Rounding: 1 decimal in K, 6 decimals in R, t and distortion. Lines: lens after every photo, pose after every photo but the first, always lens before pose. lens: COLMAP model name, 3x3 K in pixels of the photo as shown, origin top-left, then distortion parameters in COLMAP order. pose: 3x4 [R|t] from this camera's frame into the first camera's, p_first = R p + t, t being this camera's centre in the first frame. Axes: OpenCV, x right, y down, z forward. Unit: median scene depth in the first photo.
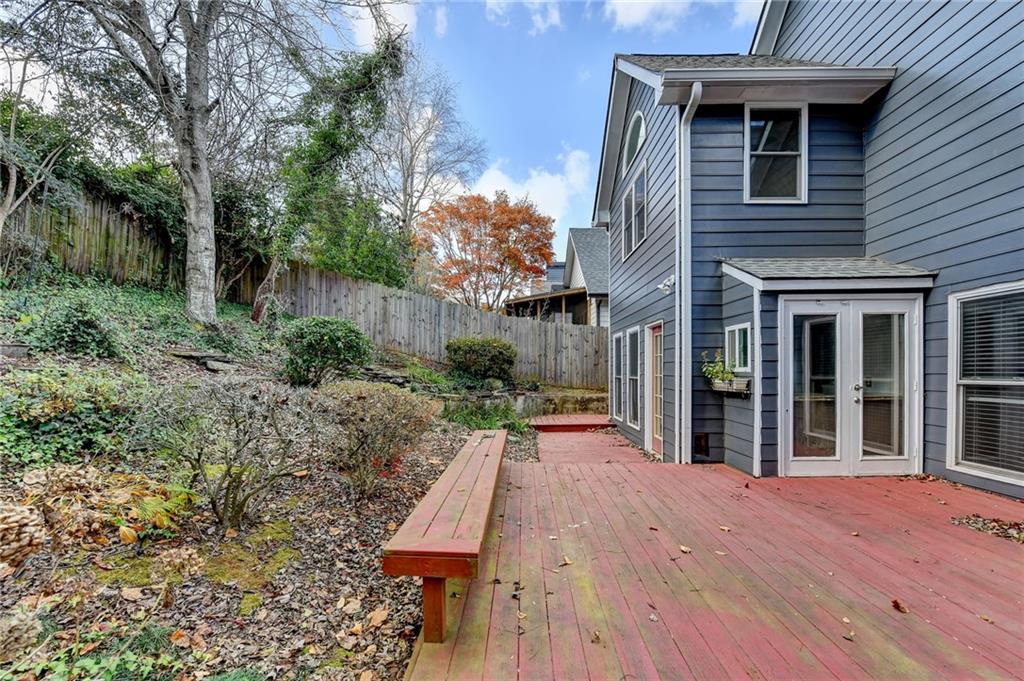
lens RADIAL K [[432.1, 0, 510.0], [0, 432.1, 361.4], [0, 0, 1]] dist [-0.020247, -0.000788]
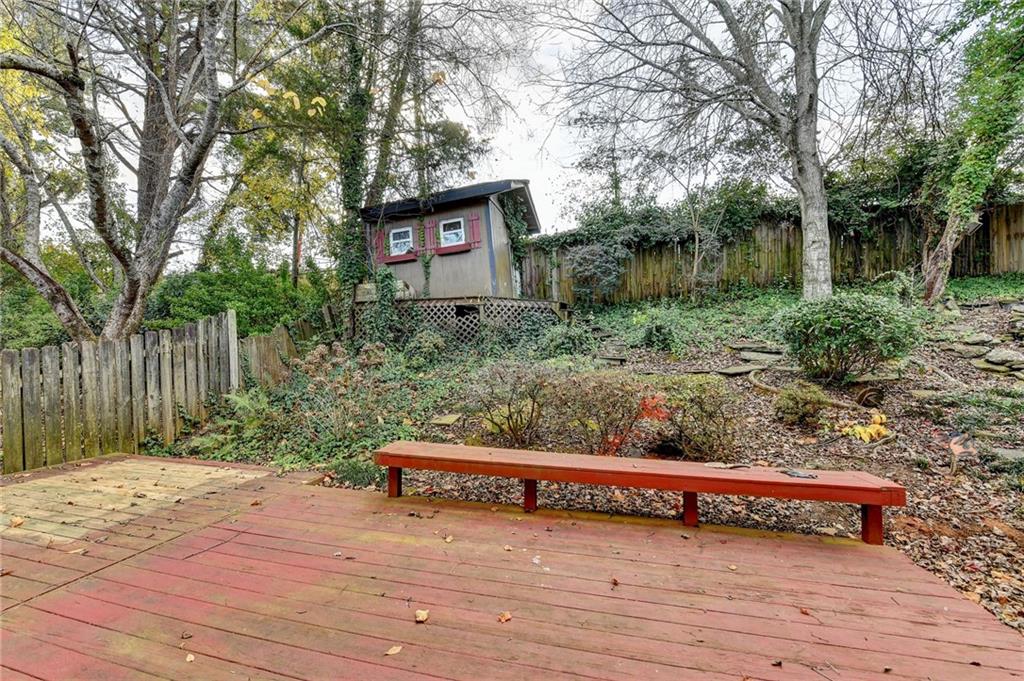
lens RADIAL K [[410.3, 0, 516.3], [0, 410.3, 350.9], [0, 0, 1]] dist [-0.011715, -0.000322]
pose [[-0.209312, -0.006881, -0.977825, 0.692022], [0.010186, 0.999906, -0.009217, 0.000411], [0.977796, -0.011890, -0.209222, 0.864263]]
